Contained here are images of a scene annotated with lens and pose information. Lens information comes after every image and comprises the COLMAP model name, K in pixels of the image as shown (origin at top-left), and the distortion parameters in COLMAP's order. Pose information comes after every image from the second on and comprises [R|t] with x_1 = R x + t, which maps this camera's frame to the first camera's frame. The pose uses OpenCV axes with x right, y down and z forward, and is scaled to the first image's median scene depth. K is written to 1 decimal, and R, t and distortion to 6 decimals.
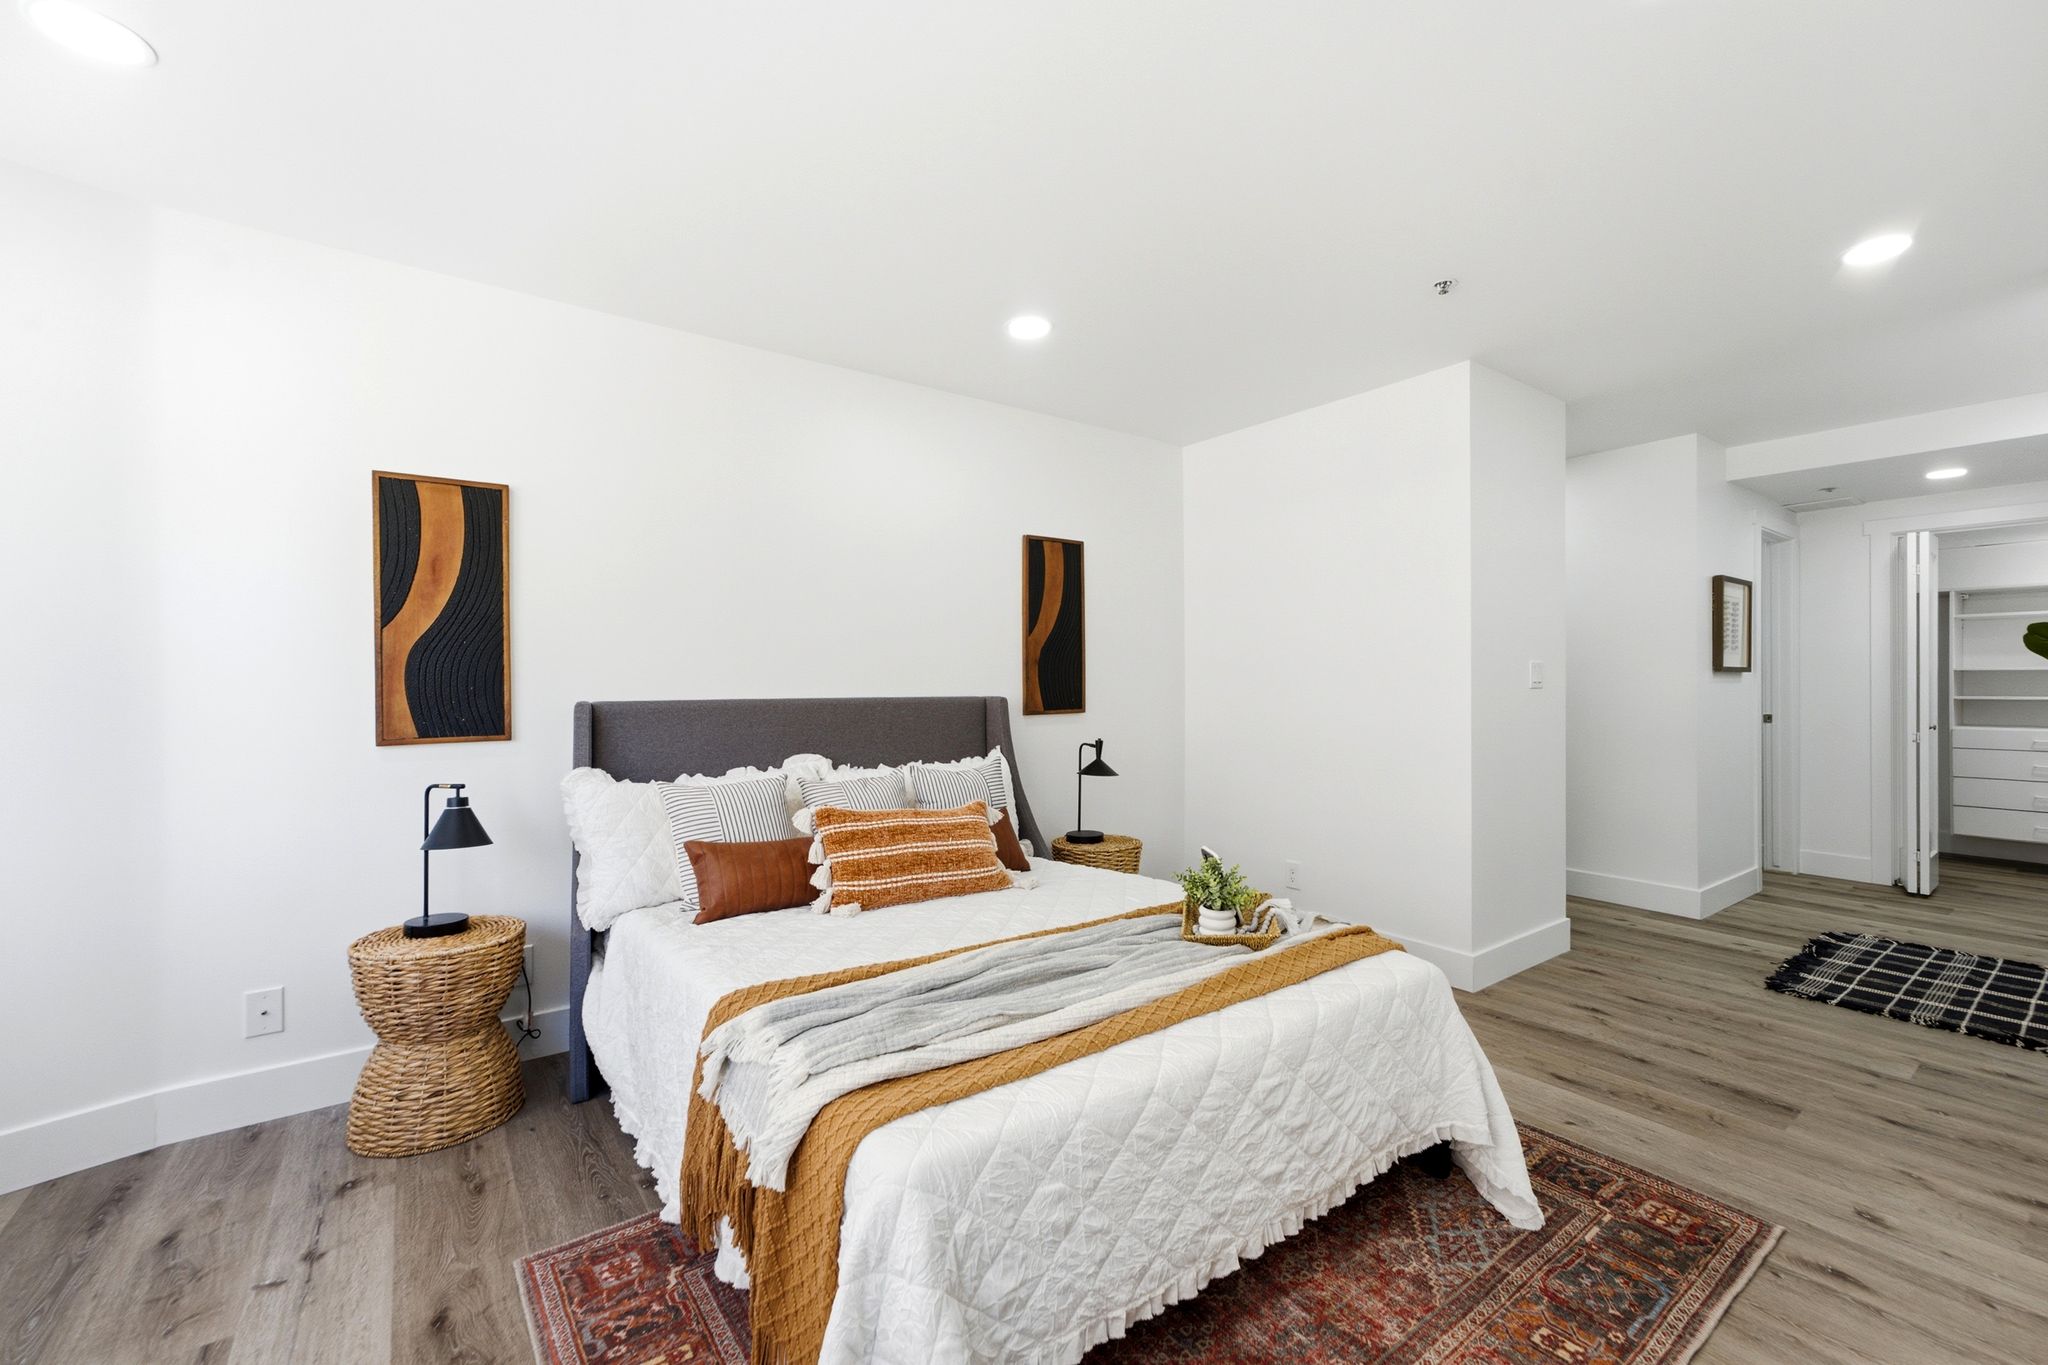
lens RADIAL K [[827.7, 0, 1005.5], [0, 827.7, 680.9], [0, 0, 1]] dist [0.004157, 0.000489]
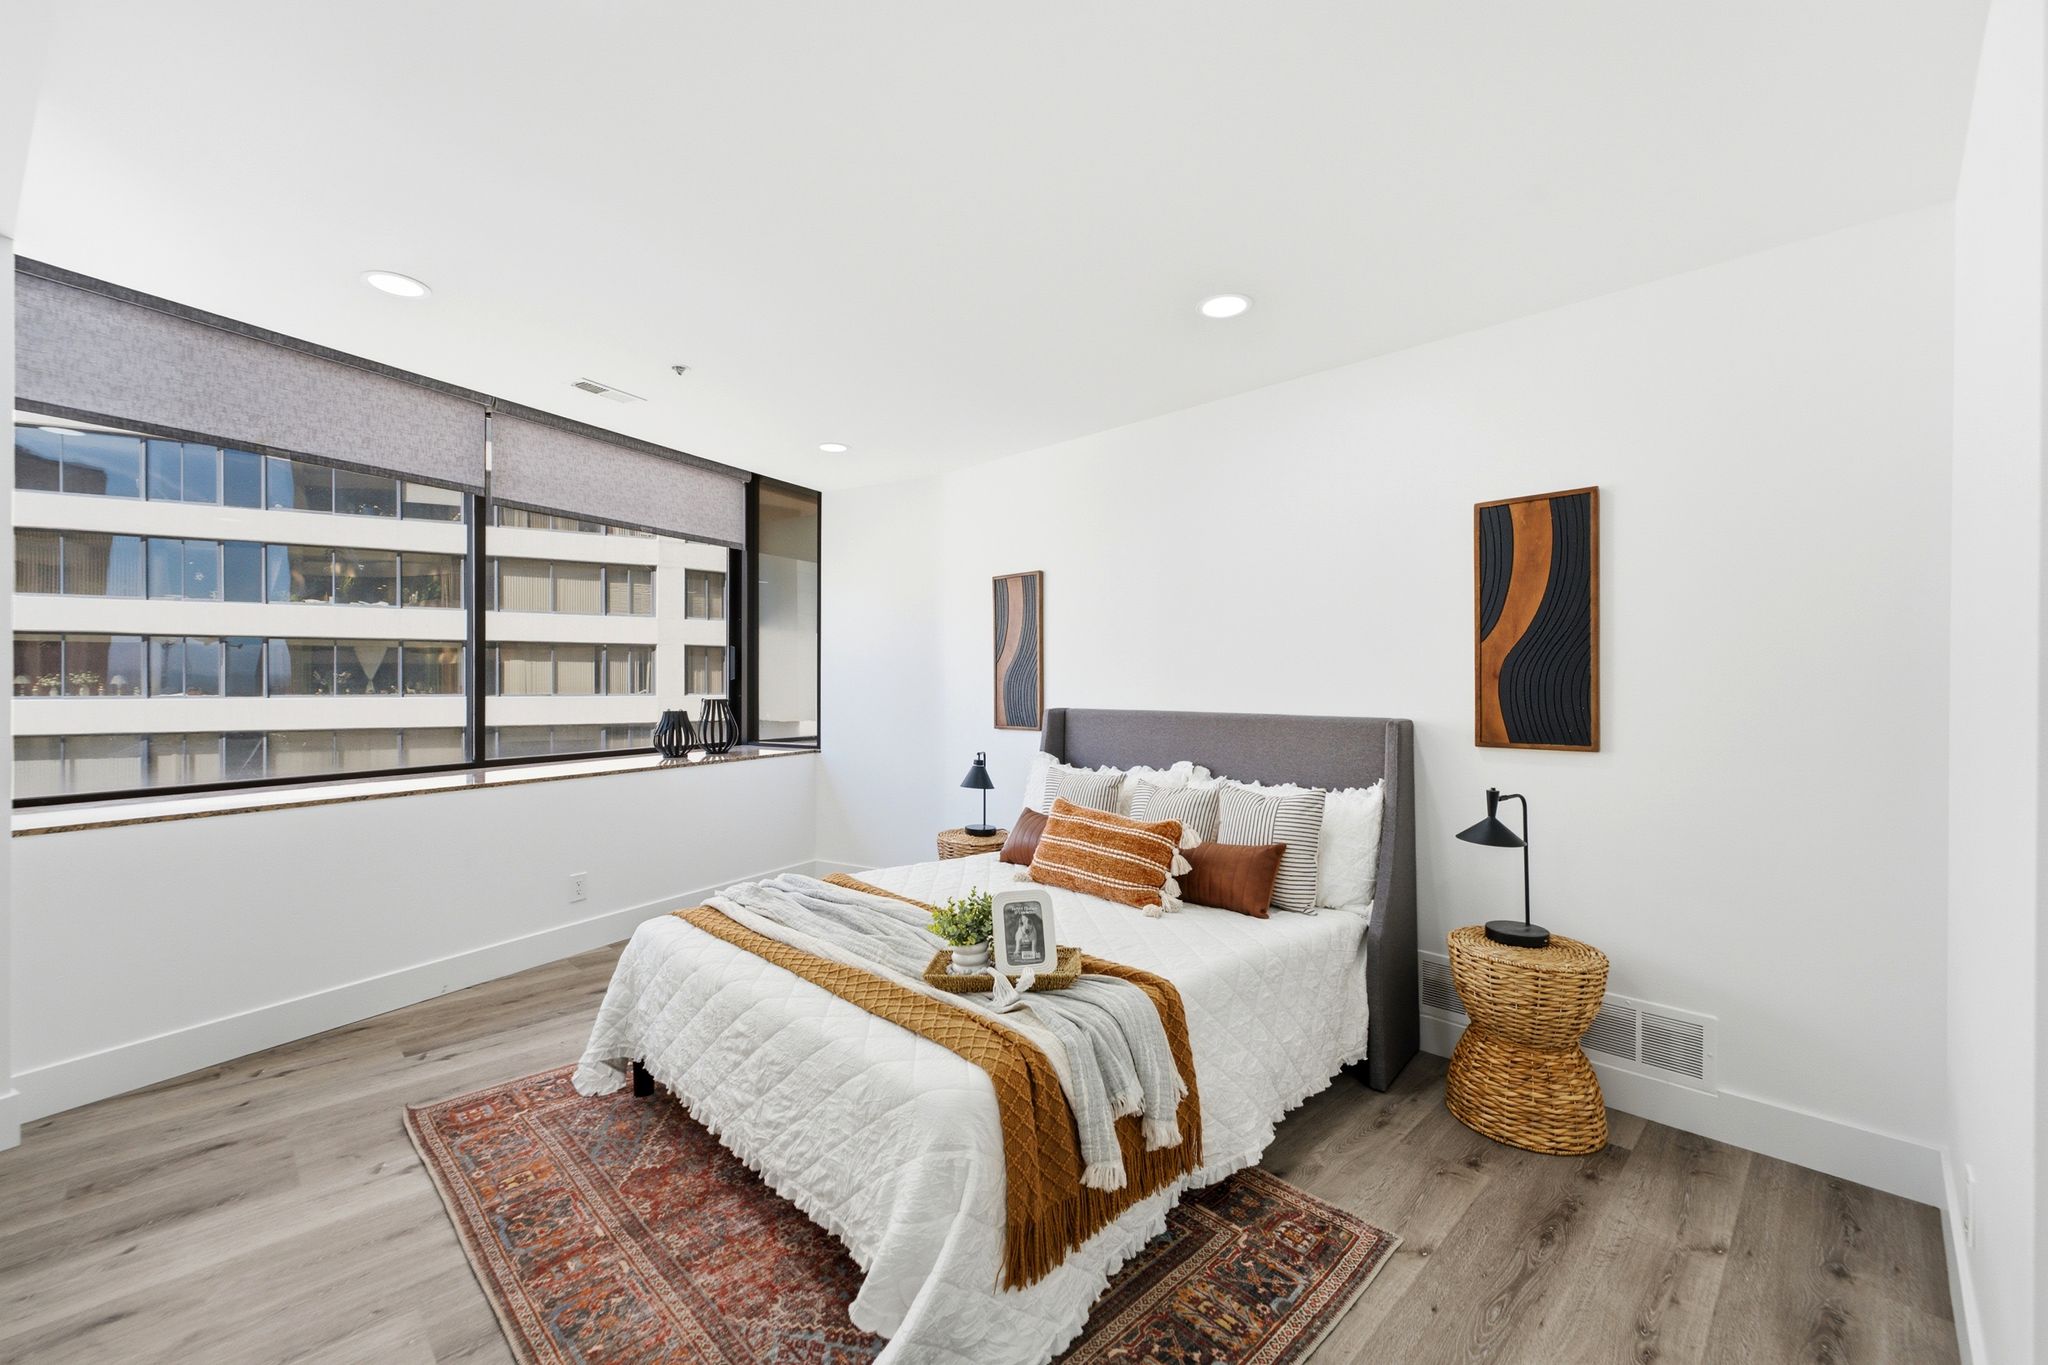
lens RADIAL K [[827.7, 0, 1030.5], [0, 827.7, 690.5], [0, 0, 1]] dist [0.004157, 0.000489]
pose [[0.156069, 0.006751, -0.987723, 0.993752], [0.003373, 0.999967, 0.007368, -0.017931], [0.987740, -0.004481, 0.156041, 0.760989]]
